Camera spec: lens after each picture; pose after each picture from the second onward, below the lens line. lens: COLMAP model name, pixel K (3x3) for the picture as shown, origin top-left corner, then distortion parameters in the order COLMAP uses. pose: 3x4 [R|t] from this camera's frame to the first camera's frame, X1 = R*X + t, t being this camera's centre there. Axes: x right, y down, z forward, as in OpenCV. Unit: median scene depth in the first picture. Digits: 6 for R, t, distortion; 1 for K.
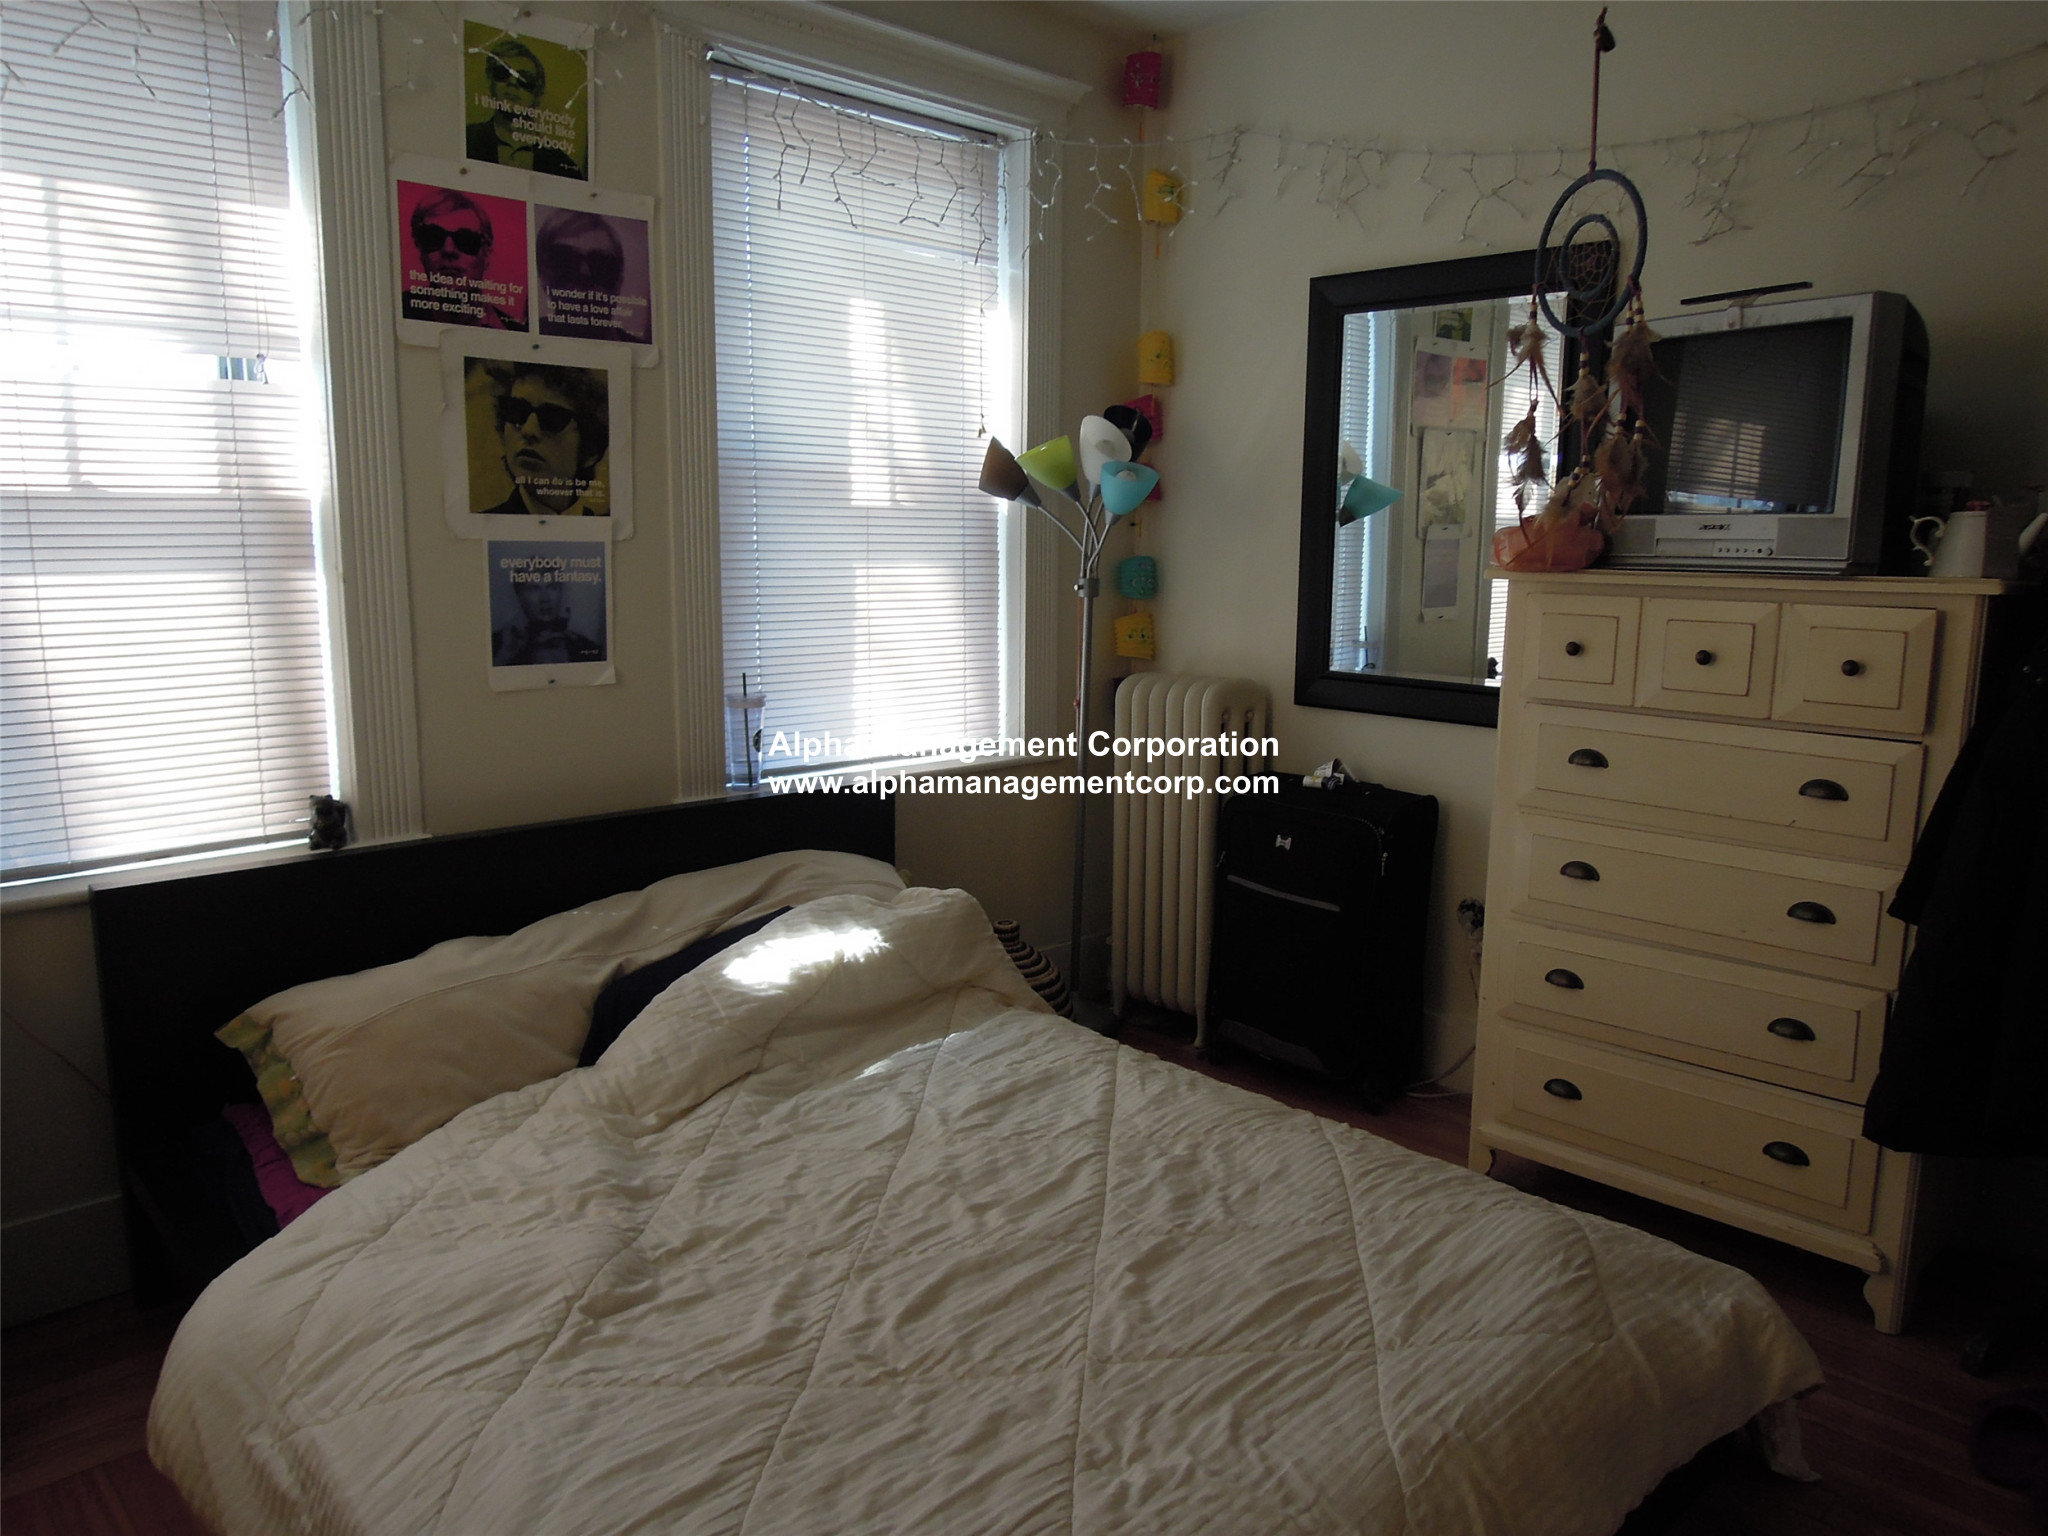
lens RADIAL K [[1471.5, 0, 1024.0], [0, 1471.5, 768.0], [0, 0, 1]] dist [-0.011408, -0.008115]
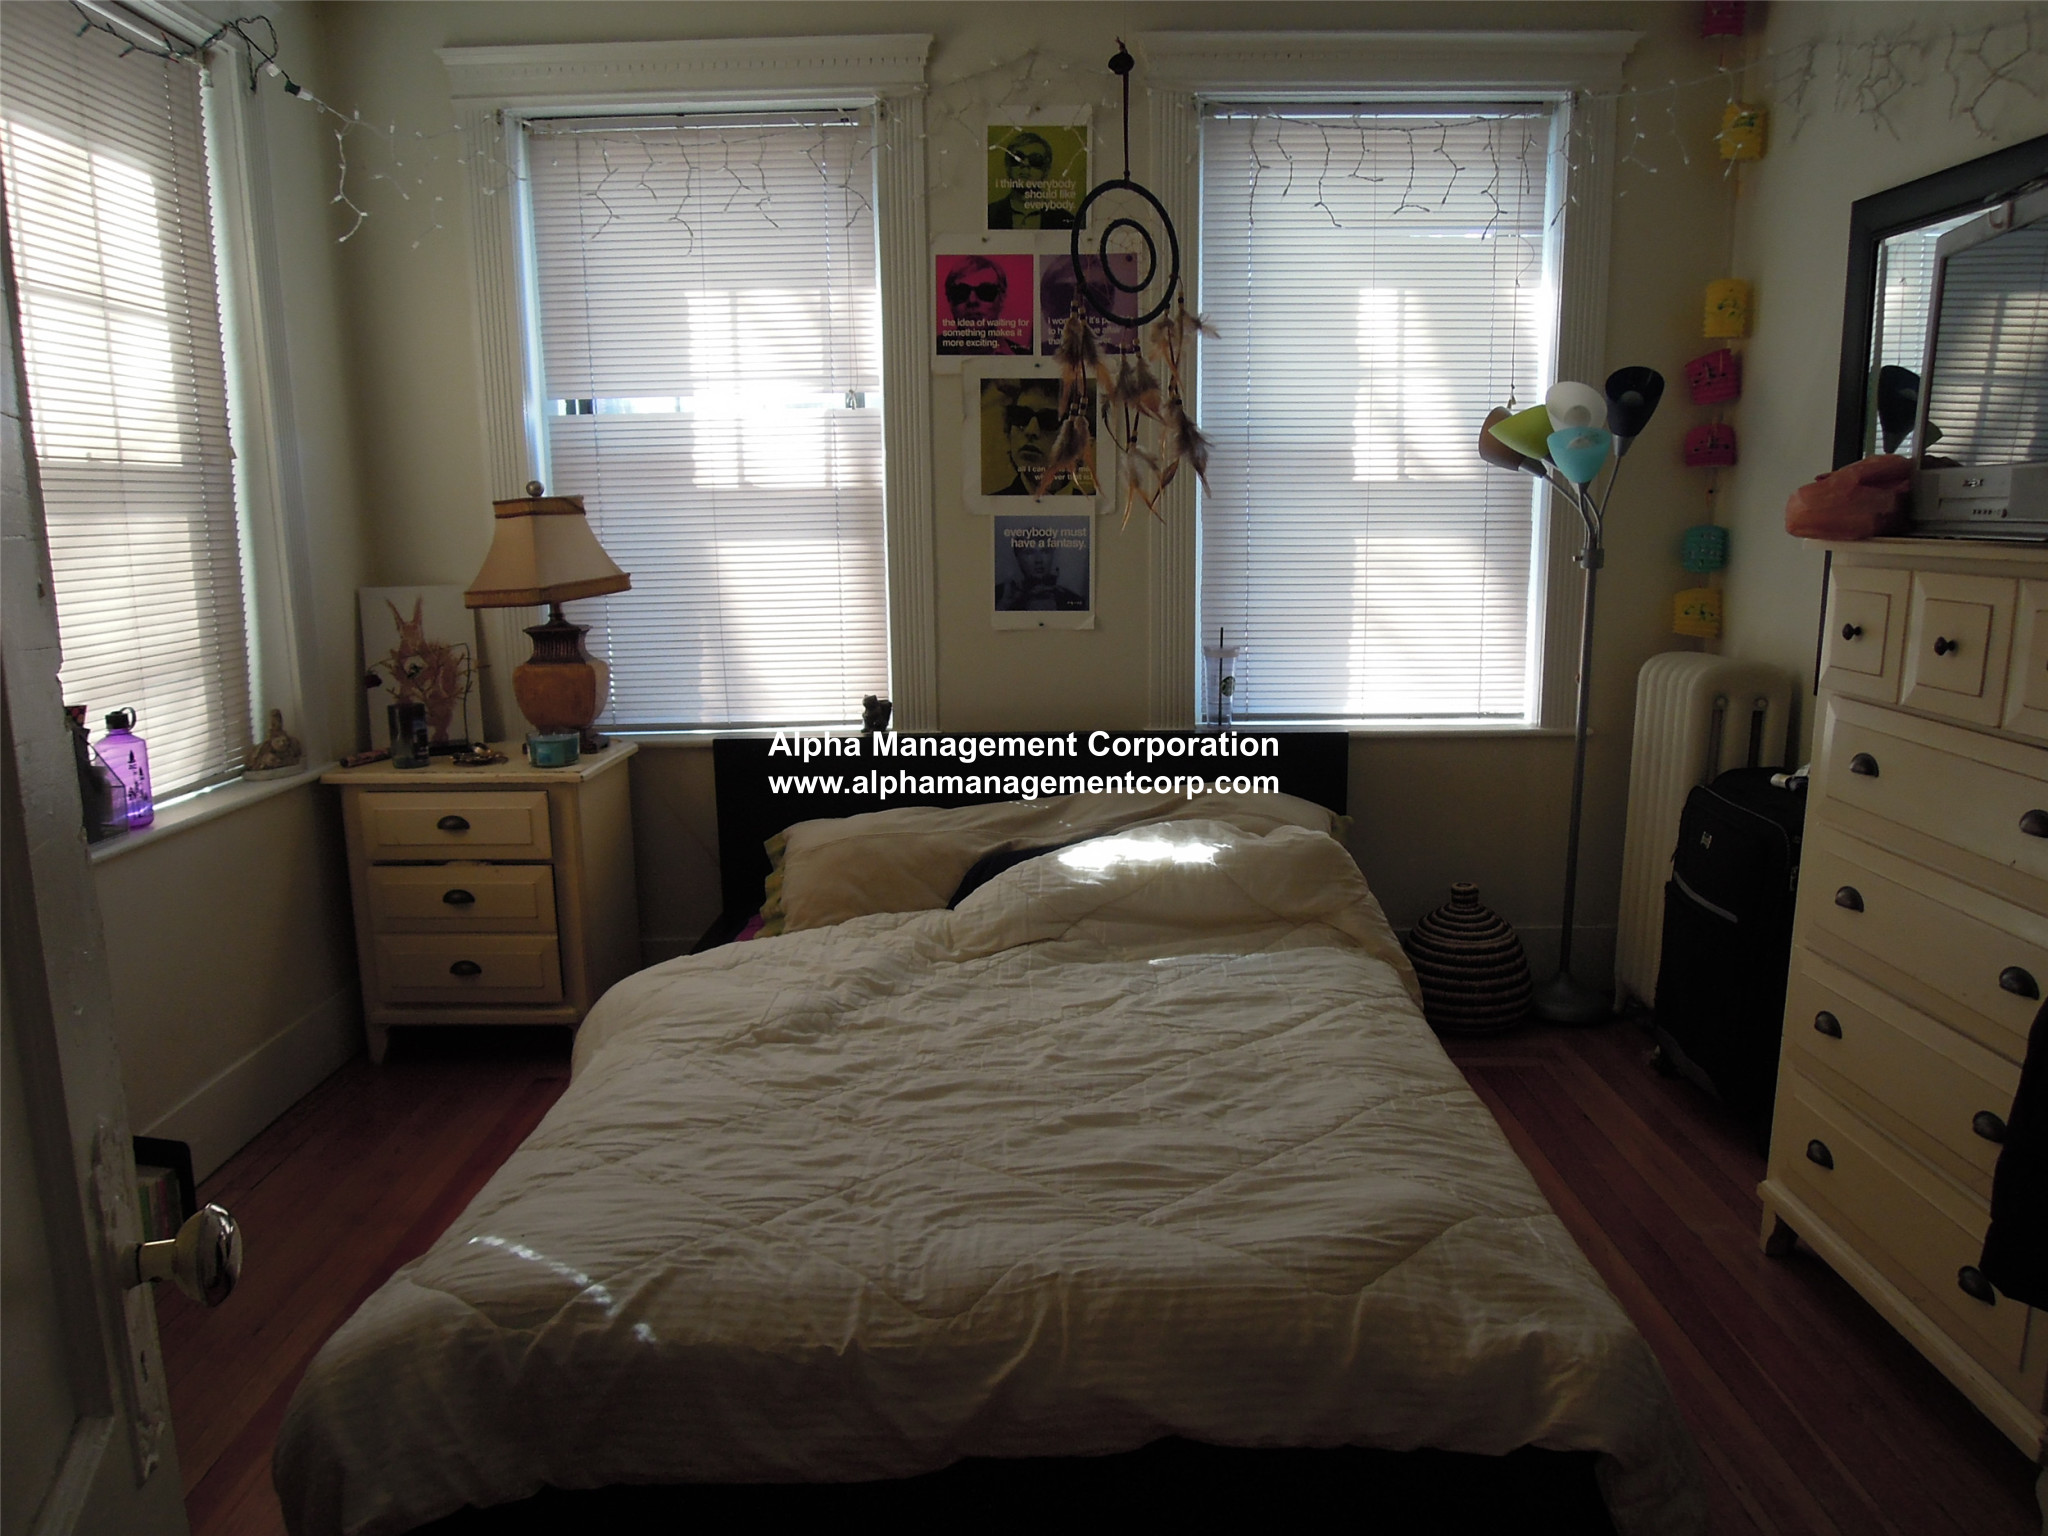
lens RADIAL K [[1451.5, 0, 1024.0], [0, 1451.5, 768.0], [0, 0, 1]] dist [-0.039690, 0.033924]
pose [[0.719313, 0.107883, -0.686258, 0.593128], [-0.094228, 0.993890, 0.057478, -0.006576], [0.688266, 0.023320, 0.725084, 0.076913]]
